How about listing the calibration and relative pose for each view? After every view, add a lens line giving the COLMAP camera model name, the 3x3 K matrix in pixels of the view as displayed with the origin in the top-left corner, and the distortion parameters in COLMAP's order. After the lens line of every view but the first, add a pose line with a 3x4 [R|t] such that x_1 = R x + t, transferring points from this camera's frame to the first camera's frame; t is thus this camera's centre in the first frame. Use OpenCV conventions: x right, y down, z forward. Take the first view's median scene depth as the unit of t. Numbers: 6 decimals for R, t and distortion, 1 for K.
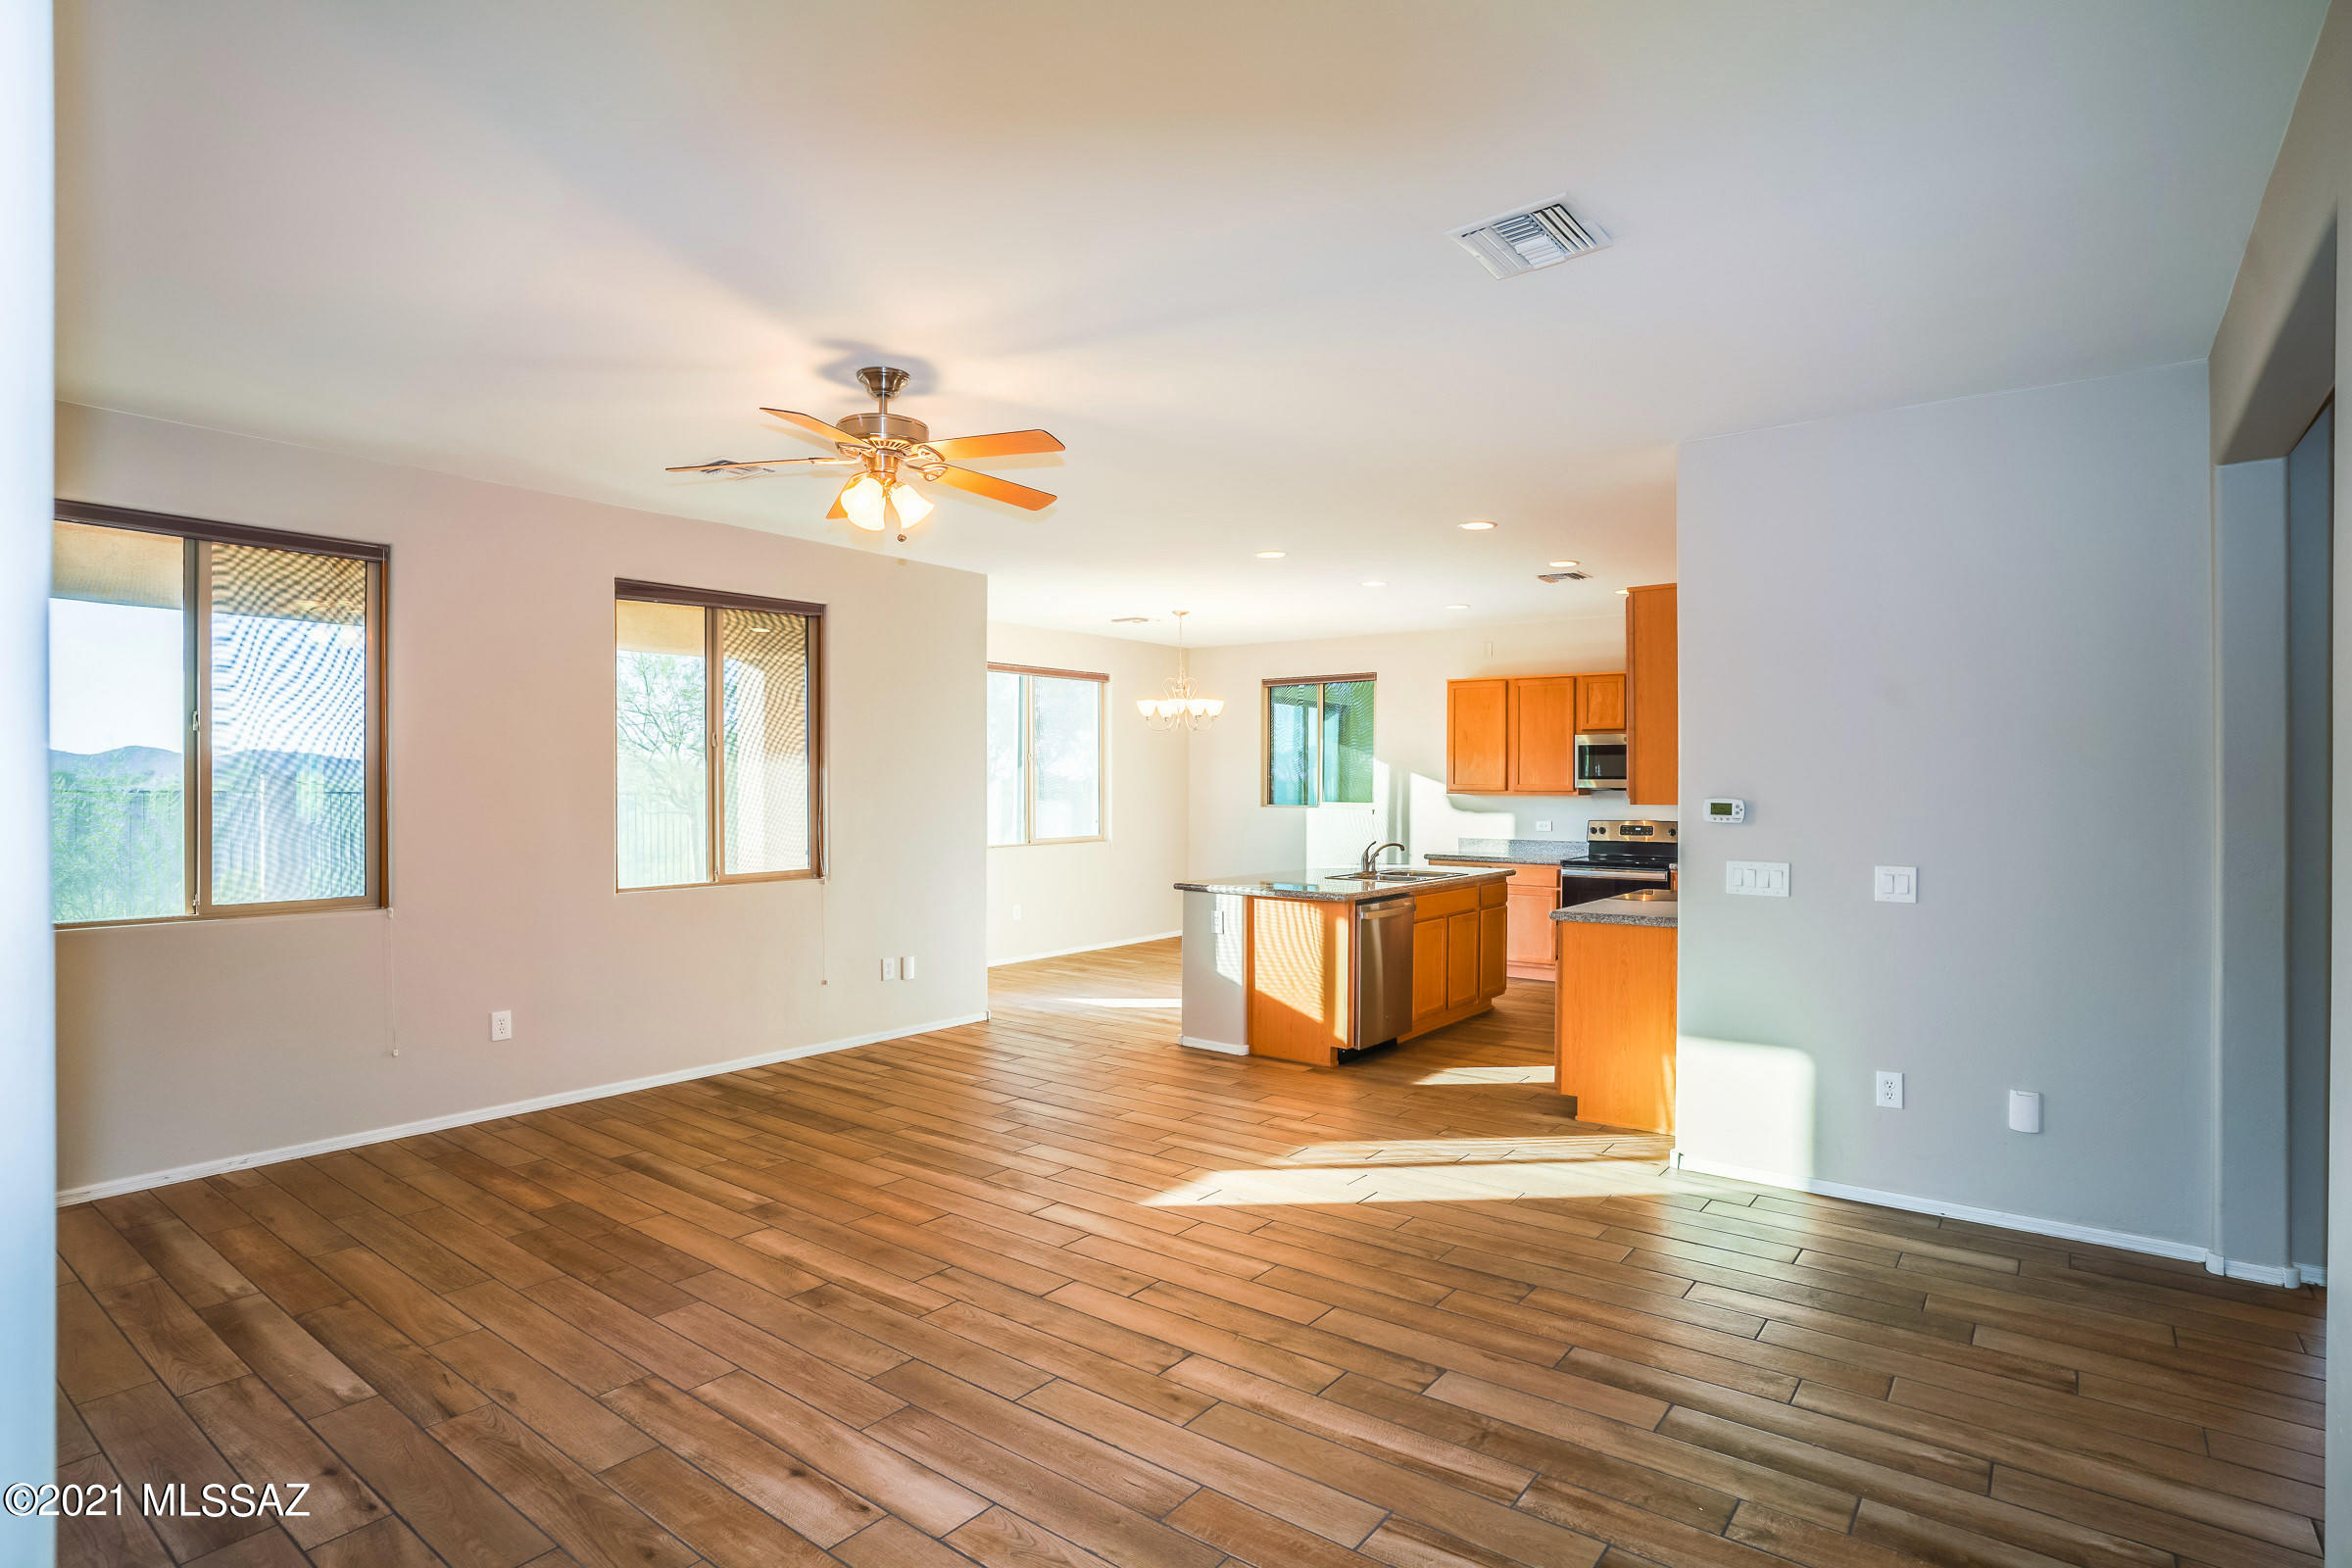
lens RADIAL K [[1170.1, 0, 1183.8], [0, 1170.1, 782.0], [0, 0, 1]] dist [-0.059141, 0.019674]
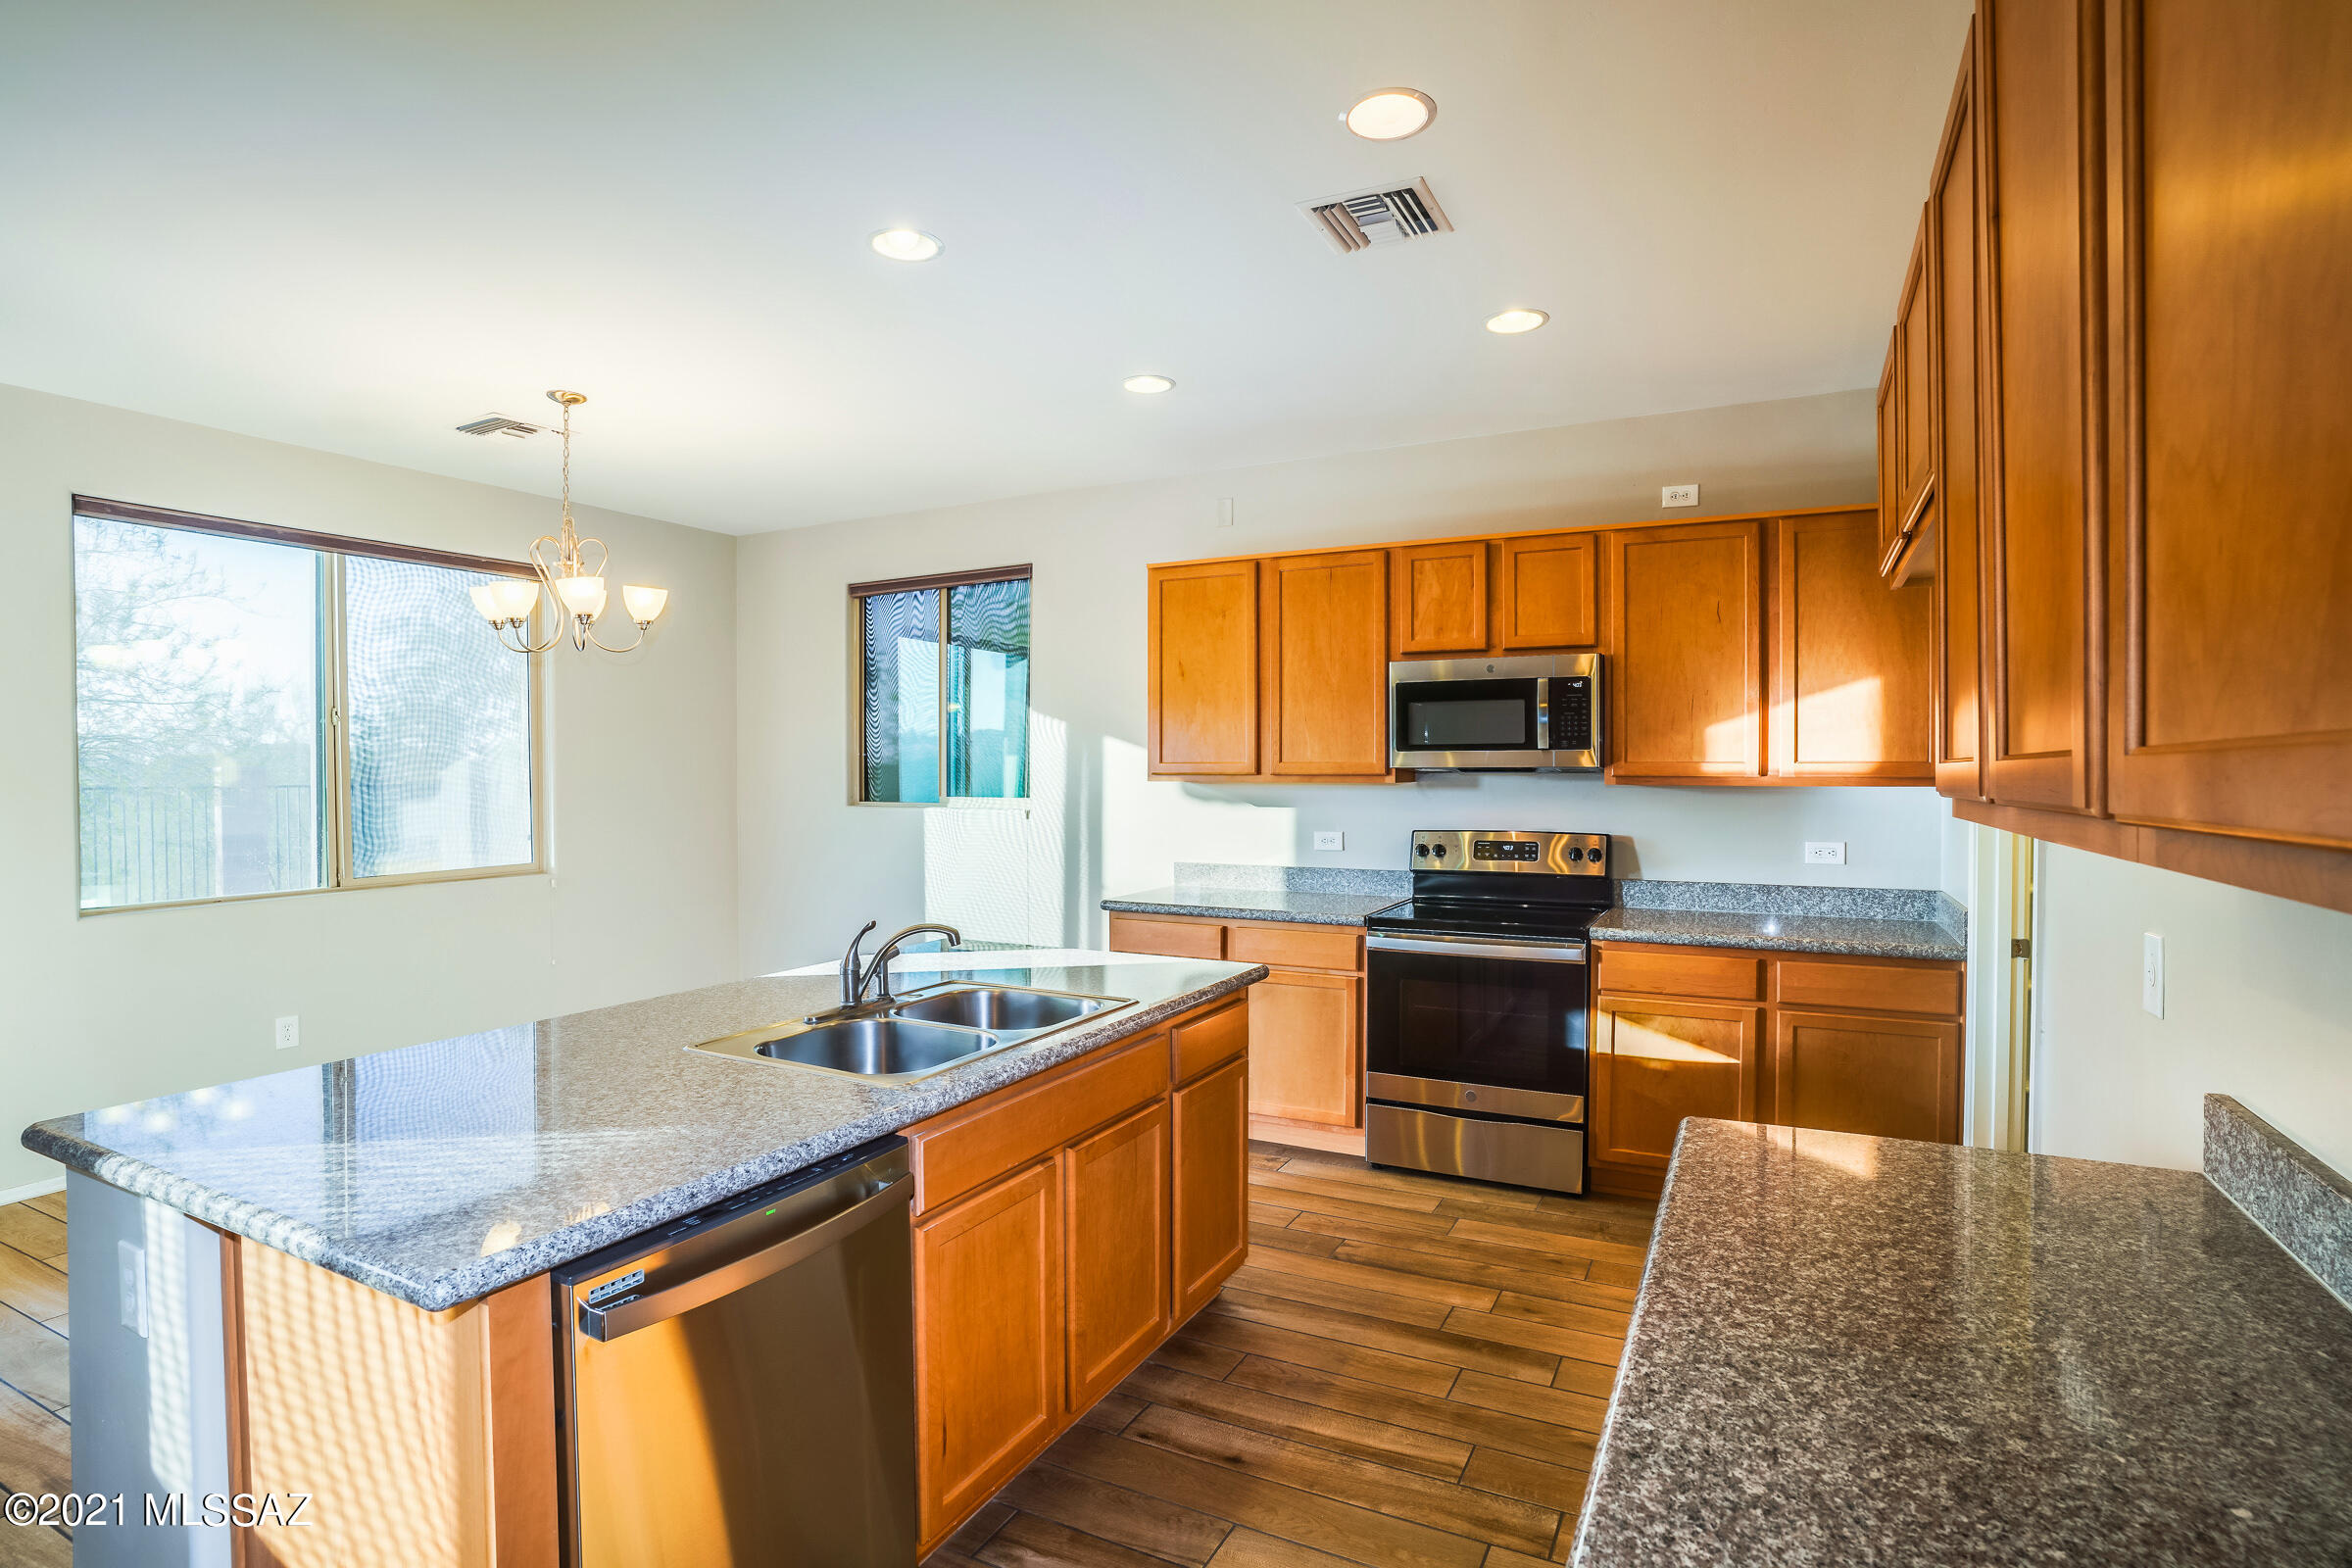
lens RADIAL K [[1170.1, 0, 1185.7], [0, 1170.1, 775.0], [0, 0, 1]] dist [-0.059141, 0.019674]
pose [[0.982472, -0.007470, 0.186258, 0.213902], [0.005947, 0.999944, 0.008734, 0.004203], [-0.186313, -0.007473, 0.982462, 0.713722]]
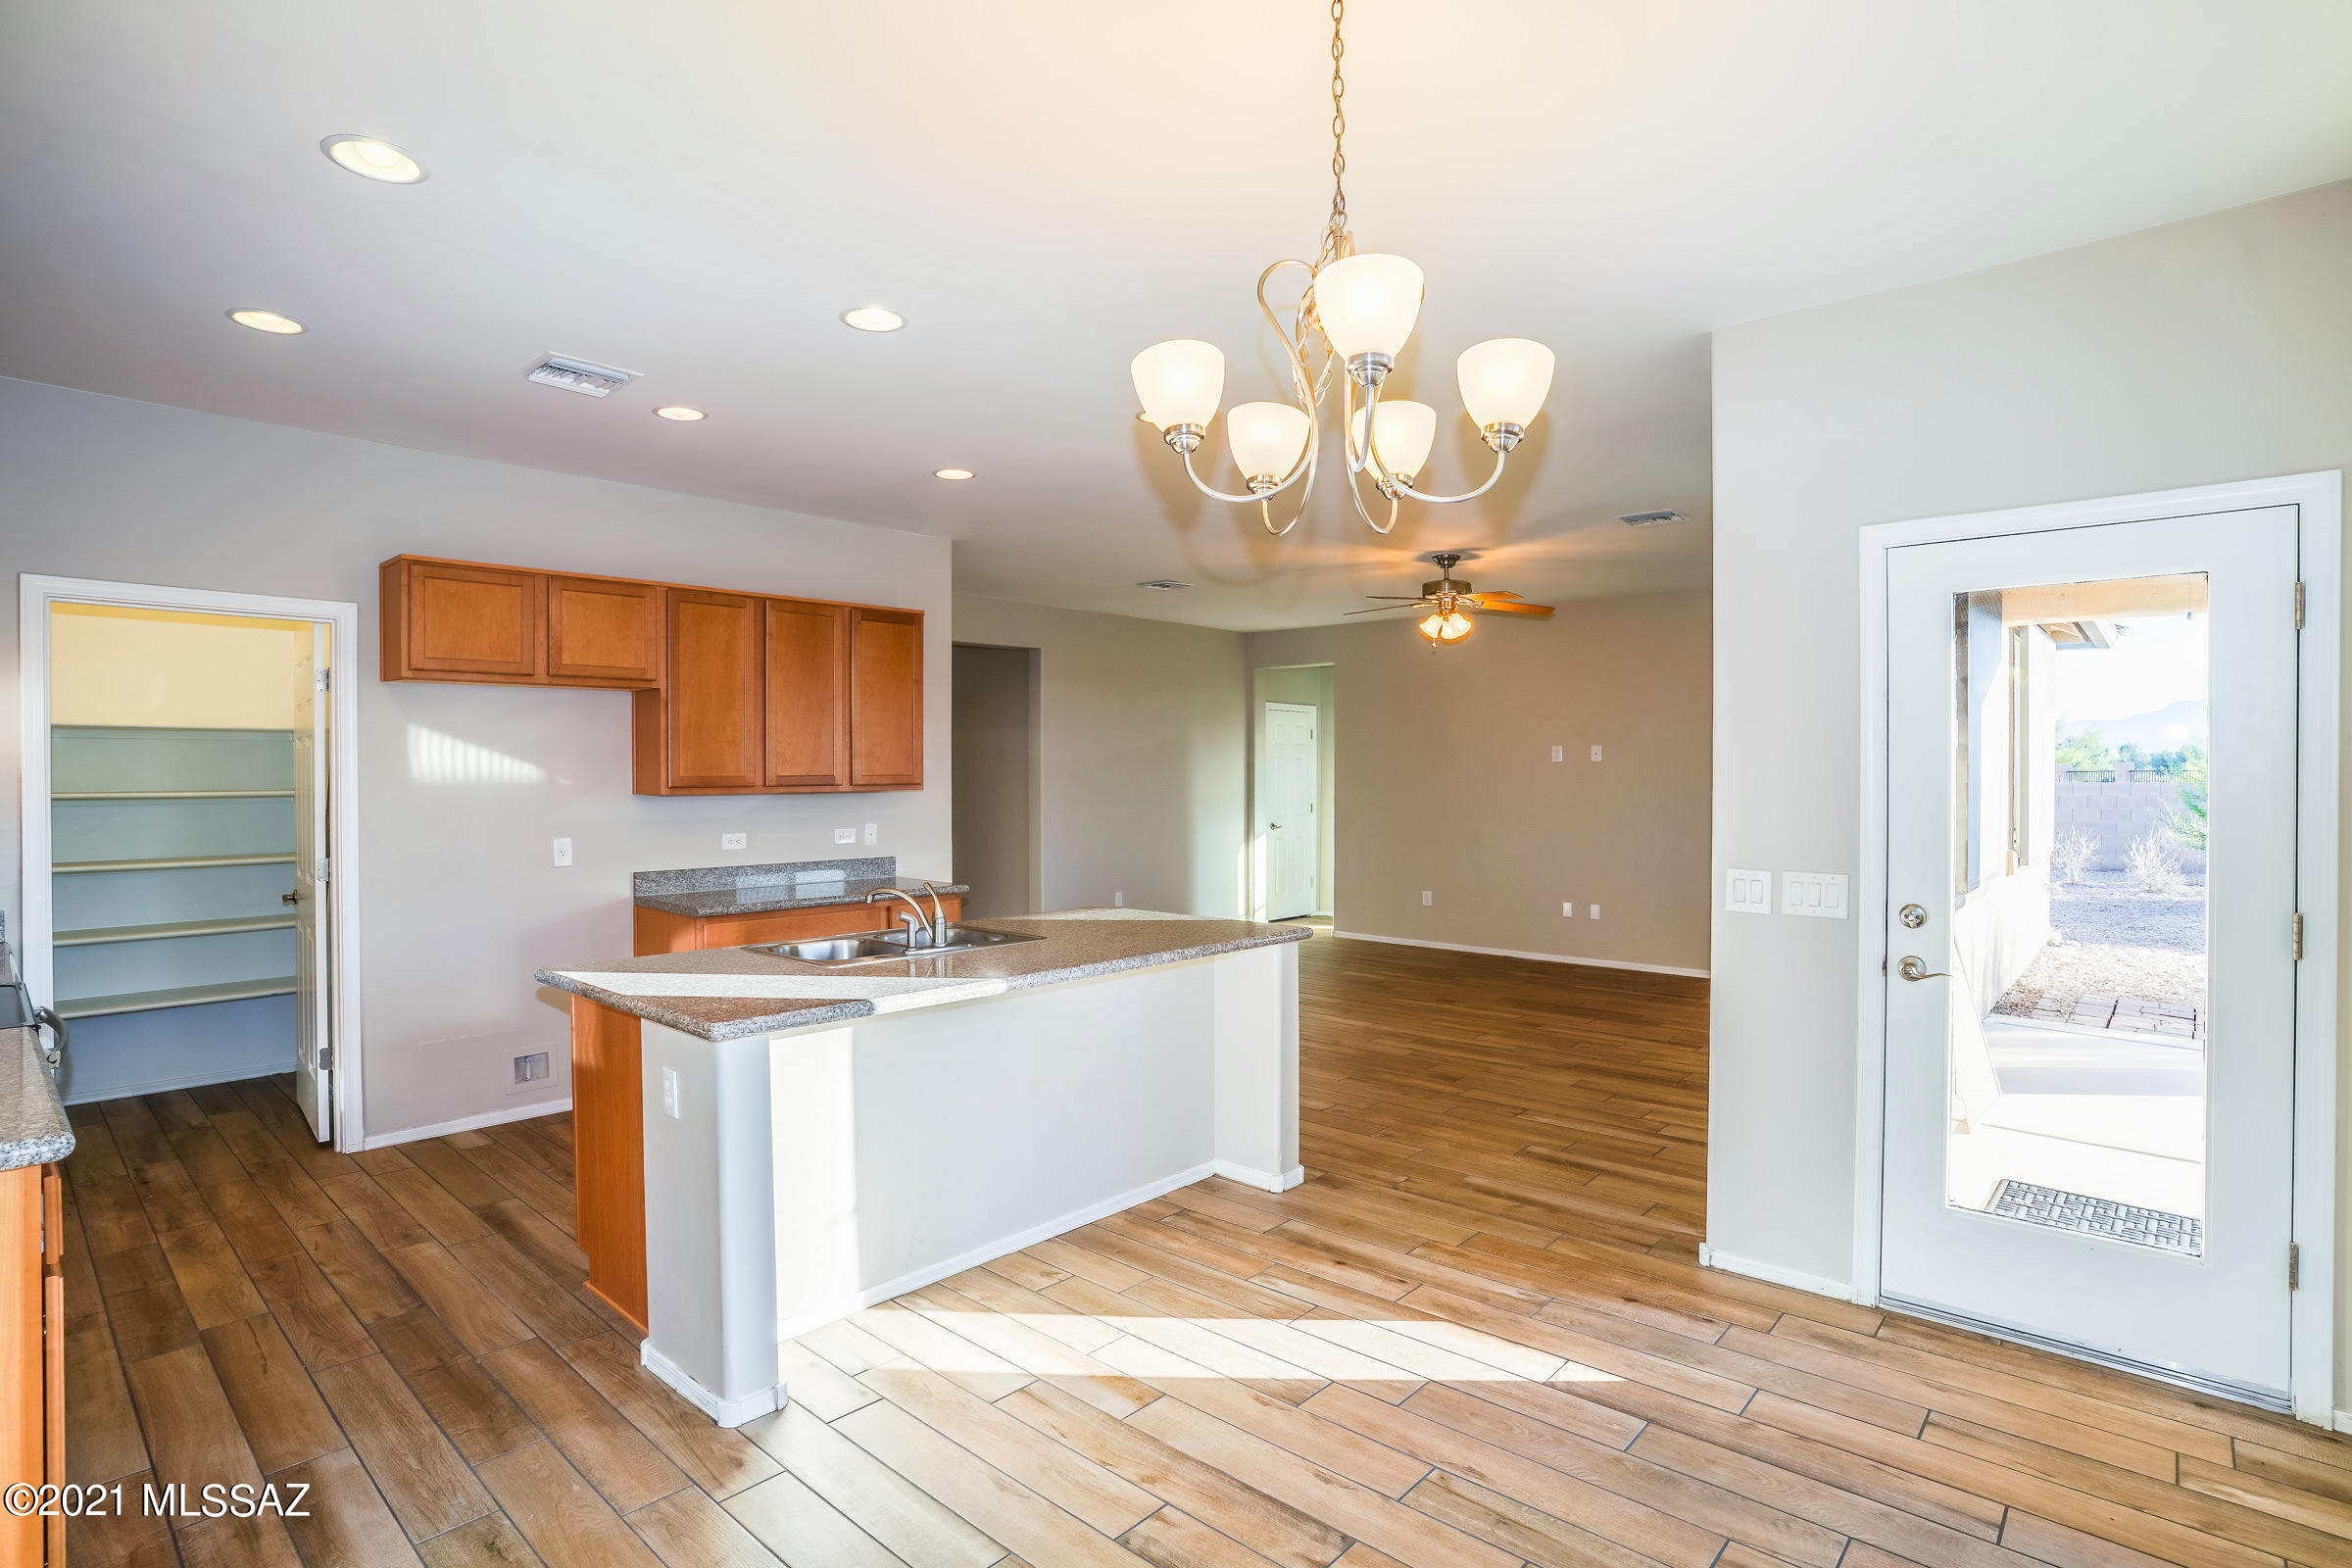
lens RADIAL K [[1170.1, 0, 1164.6], [0, 1170.1, 773.6], [0, 0, 1]] dist [-0.059141, 0.019674]
pose [[-0.995625, -0.001063, 0.093431, 0.012003], [-0.001614, 0.999982, -0.005821, 0.005339], [-0.093423, -0.005947, -0.995609, 1.686482]]
